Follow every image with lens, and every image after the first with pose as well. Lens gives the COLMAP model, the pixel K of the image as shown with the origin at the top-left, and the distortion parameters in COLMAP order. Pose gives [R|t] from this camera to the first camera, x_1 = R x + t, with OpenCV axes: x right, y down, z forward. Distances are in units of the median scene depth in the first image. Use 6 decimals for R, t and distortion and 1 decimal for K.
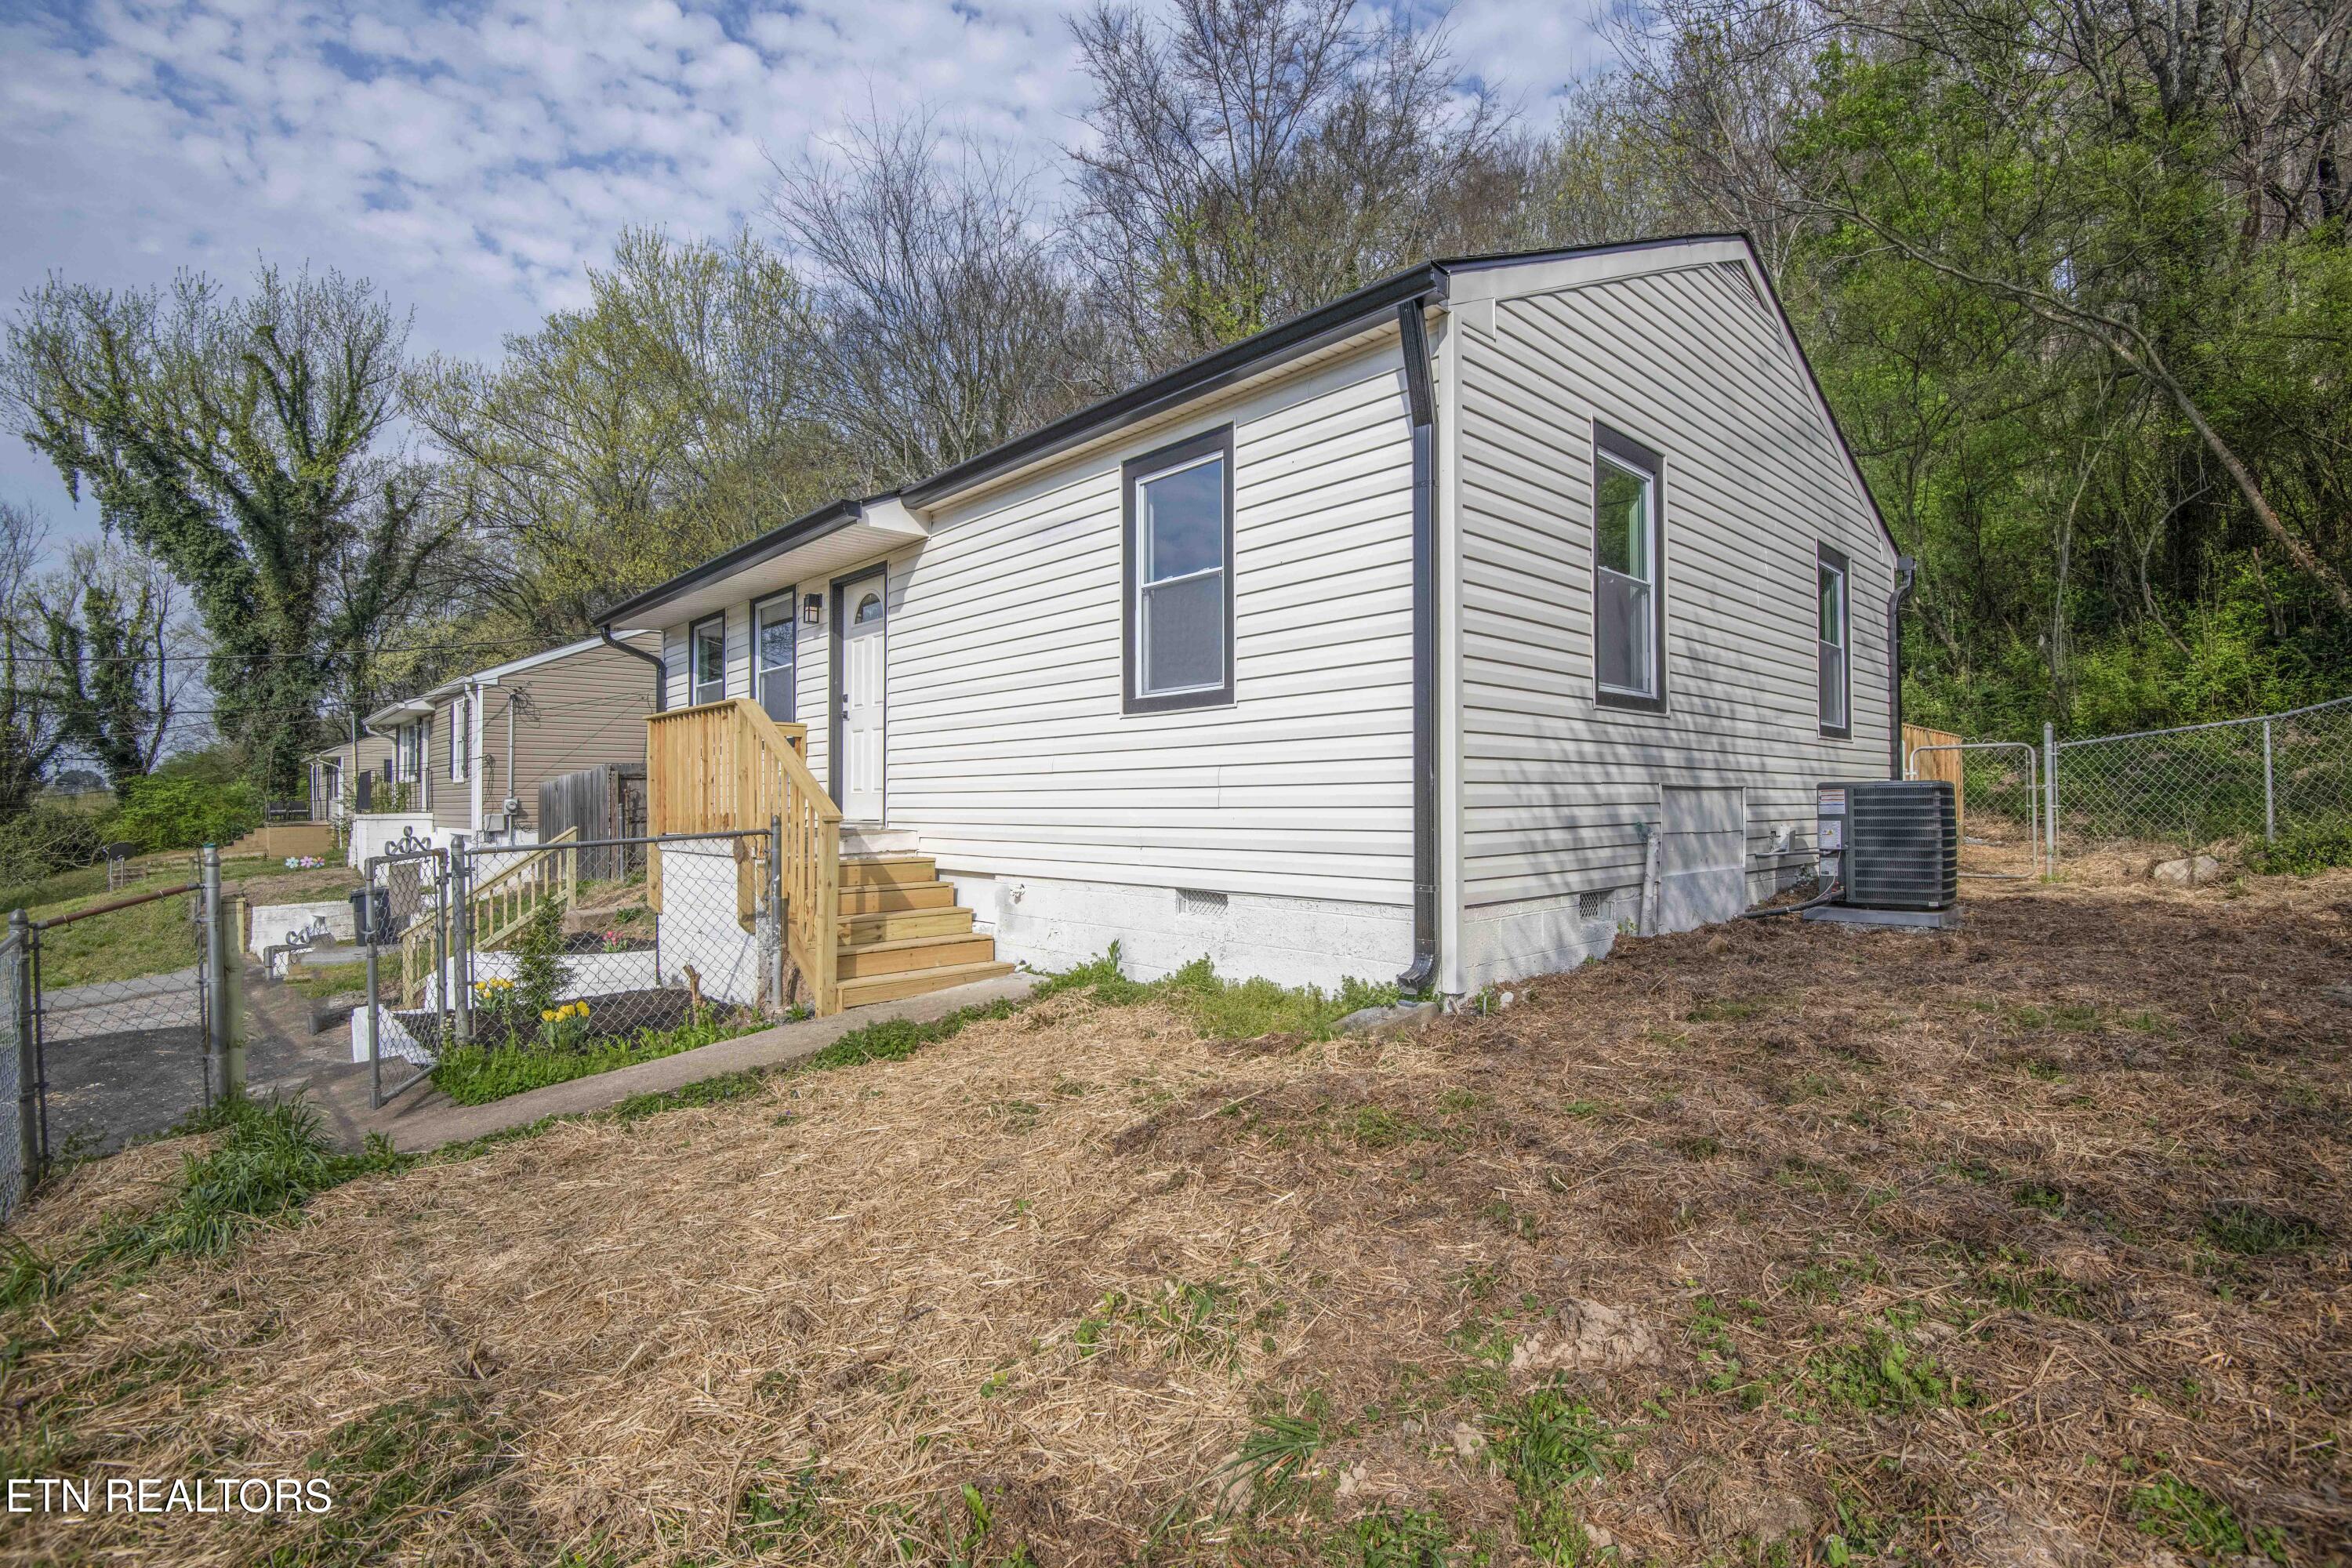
lens RADIAL K [[1095.7, 0, 1183.0], [0, 1095.7, 788.3], [0, 0, 1]] dist [-0.017540, -0.015324]
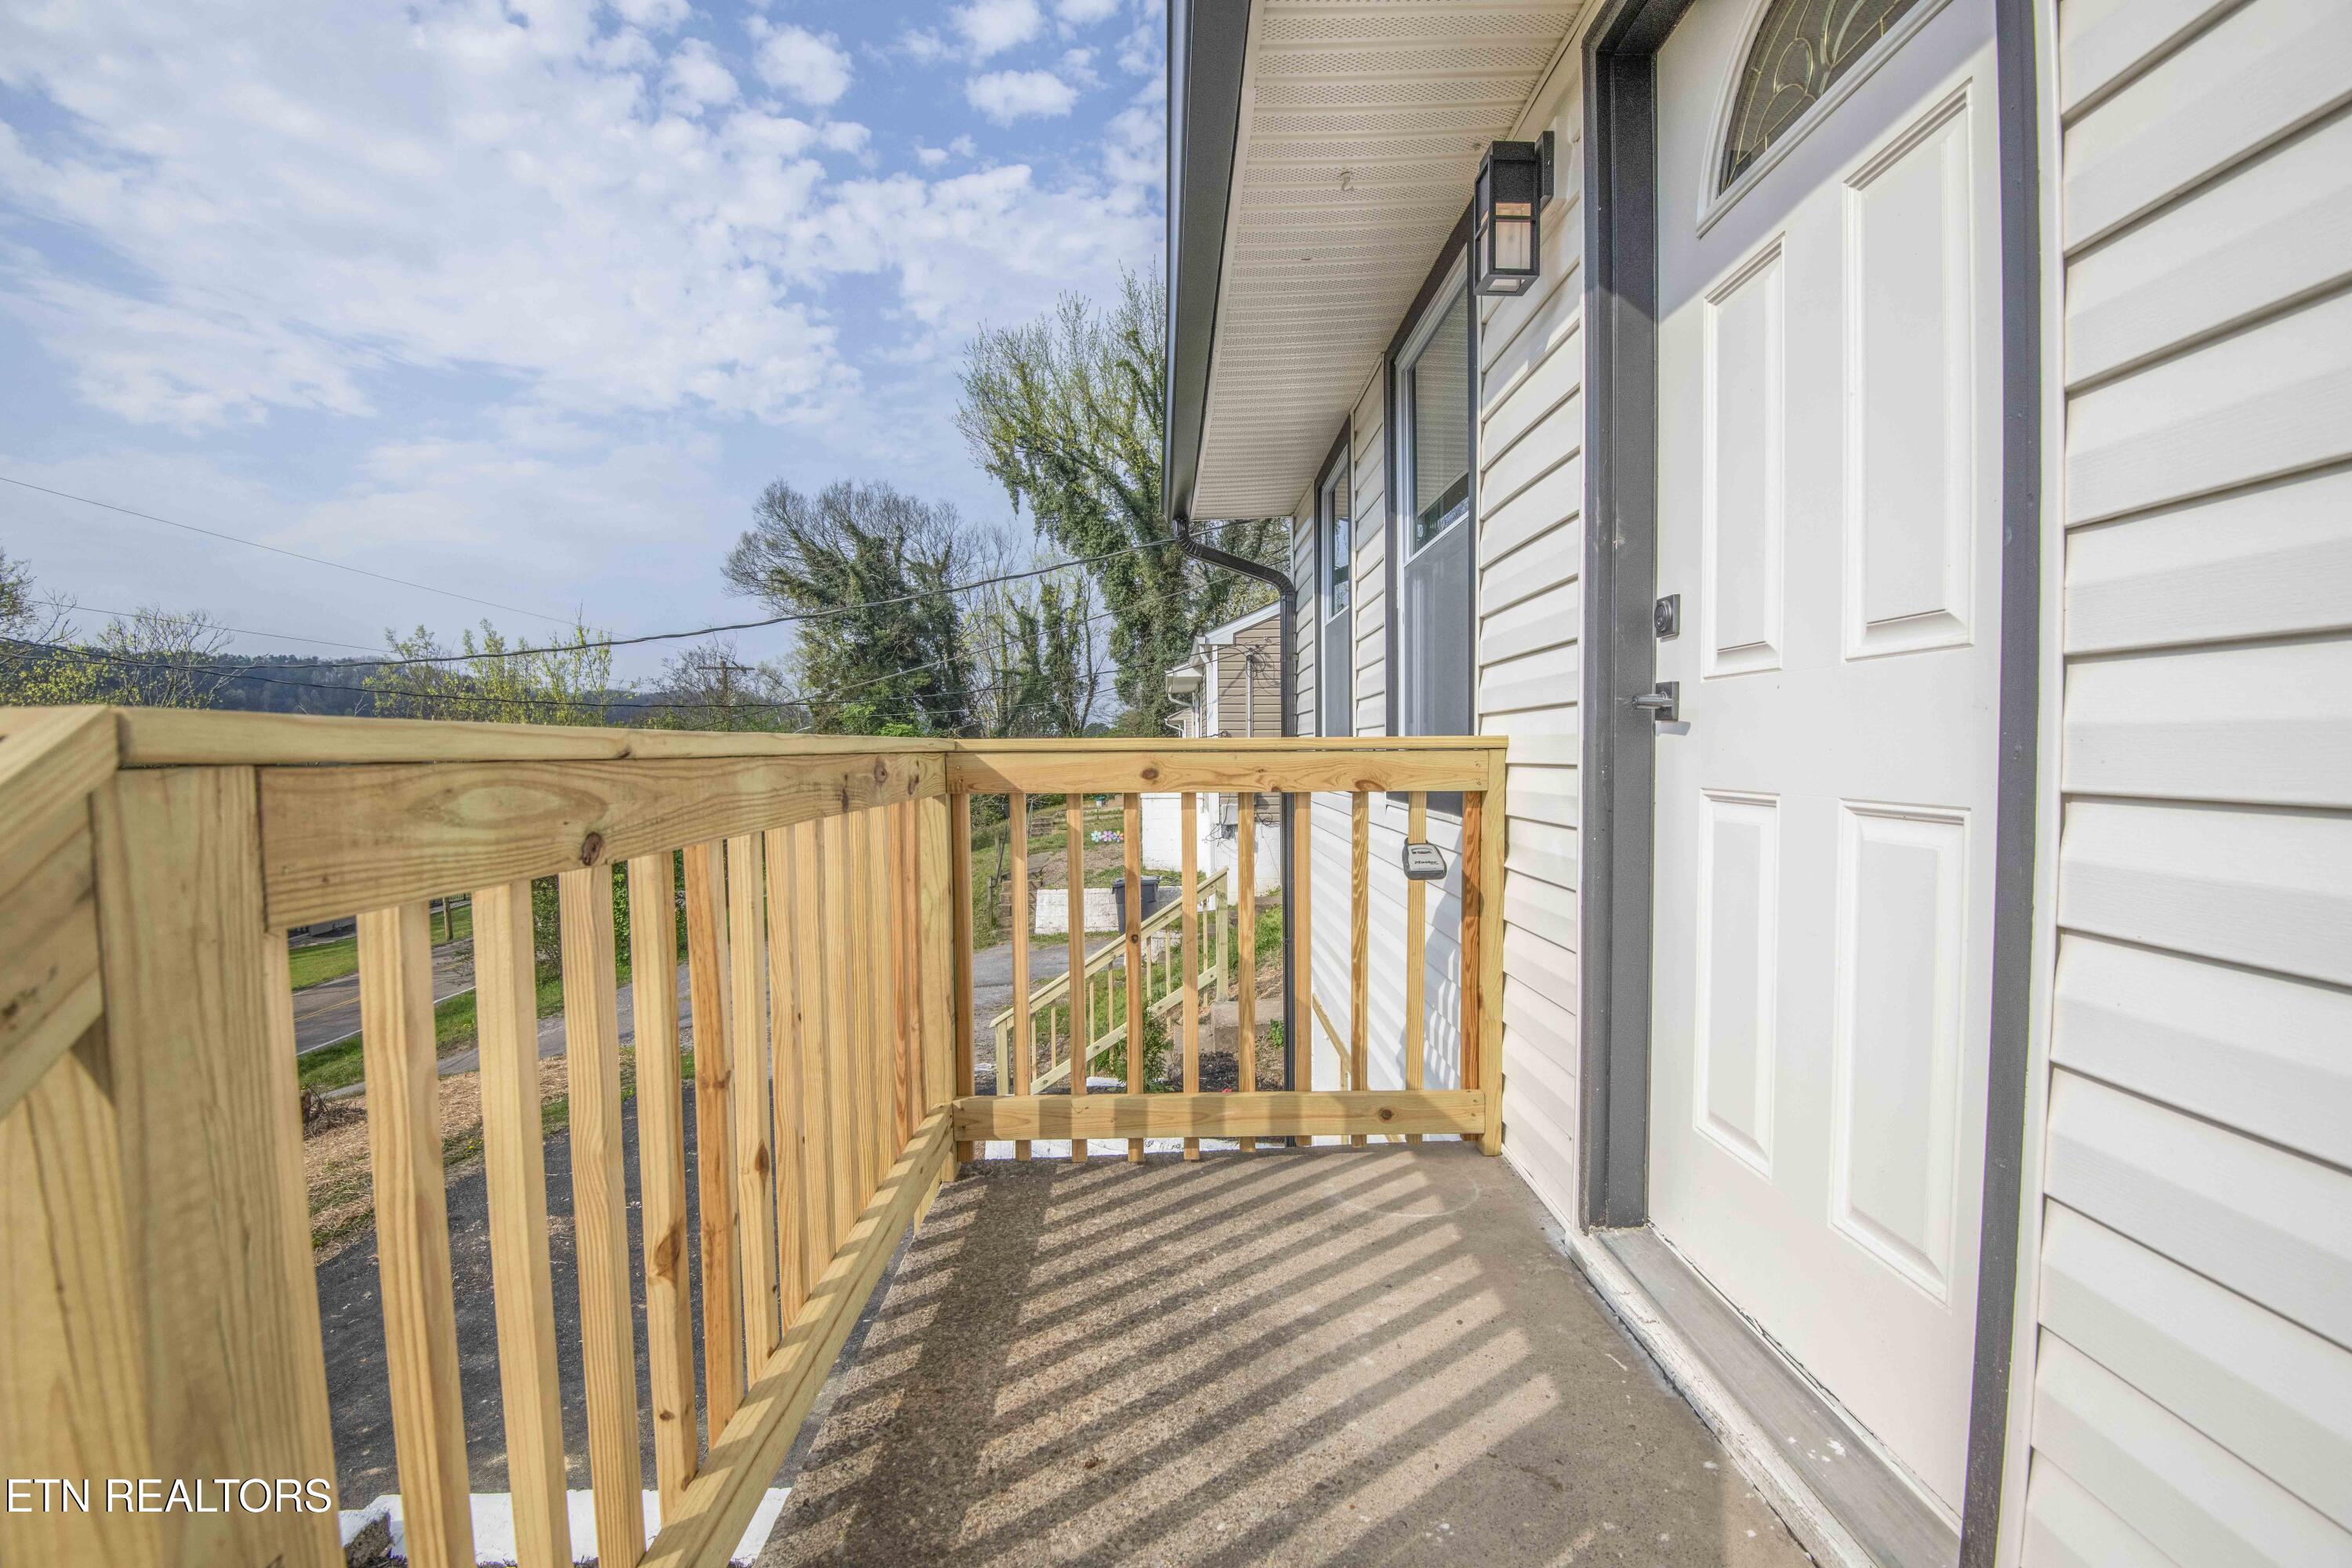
lens RADIAL K [[1095.7, 0, 1183.0], [0, 1095.7, 788.3], [0, 0, 1]] dist [-0.017540, -0.015324]
pose [[0.744078, 0.020569, -0.667776, -0.049232], [0.016516, 0.998654, 0.049164, -0.012776], [0.667888, -0.047611, 0.742737, 0.161709]]
